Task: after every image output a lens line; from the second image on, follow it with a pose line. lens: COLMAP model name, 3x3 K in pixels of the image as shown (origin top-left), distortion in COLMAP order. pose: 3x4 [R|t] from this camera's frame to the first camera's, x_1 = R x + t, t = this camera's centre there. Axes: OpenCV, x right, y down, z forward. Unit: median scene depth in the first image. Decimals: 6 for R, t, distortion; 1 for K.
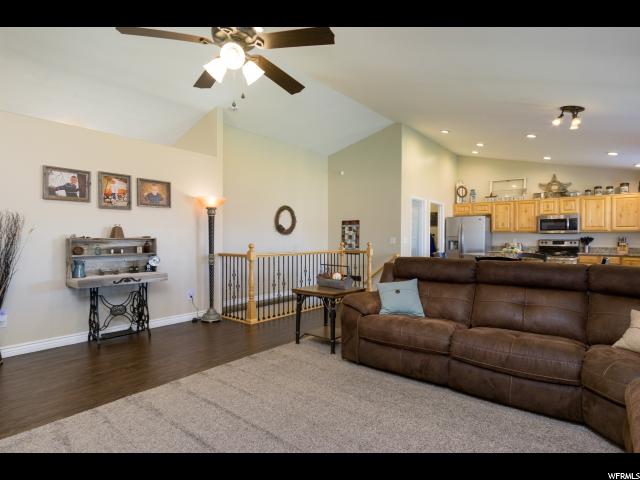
lens RADIAL K [[341.8, 0, 316.6], [0, 341.8, 241.4], [0, 0, 1]] dist [0.005905, 0.001730]
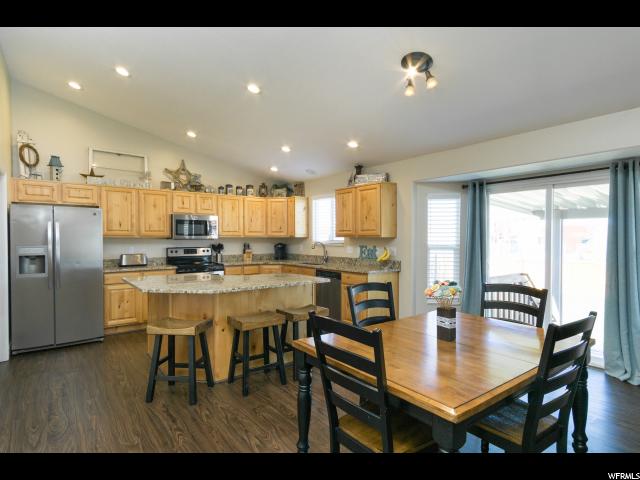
lens RADIAL K [[341.8, 0, 316.6], [0, 341.8, 241.4], [0, 0, 1]] dist [0.005905, 0.001730]
pose [[0.220007, -0.014171, 0.975395, 0.029833], [0.011419, 0.999863, 0.011951, -0.025219], [-0.975431, 0.008509, 0.220139, 0.582164]]
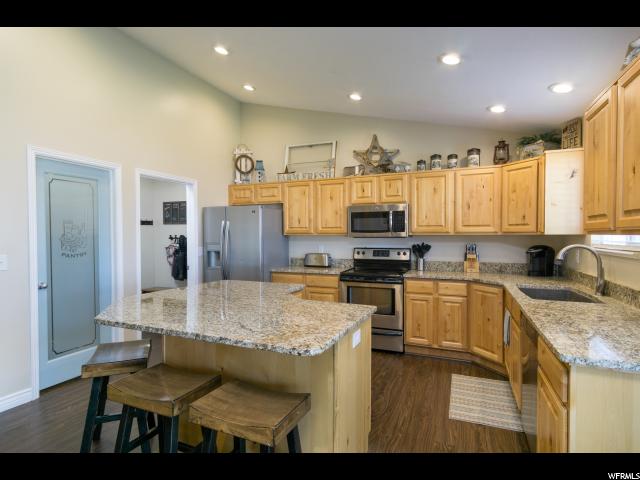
lens RADIAL K [[341.8, 0, 316.6], [0, 341.8, 241.4], [0, 0, 1]] dist [0.005905, 0.001730]
pose [[0.956764, -0.010851, 0.290662, 0.451367], [0.008865, 0.999927, 0.008149, -0.022986], [-0.290729, -0.005220, 0.956791, 0.500853]]
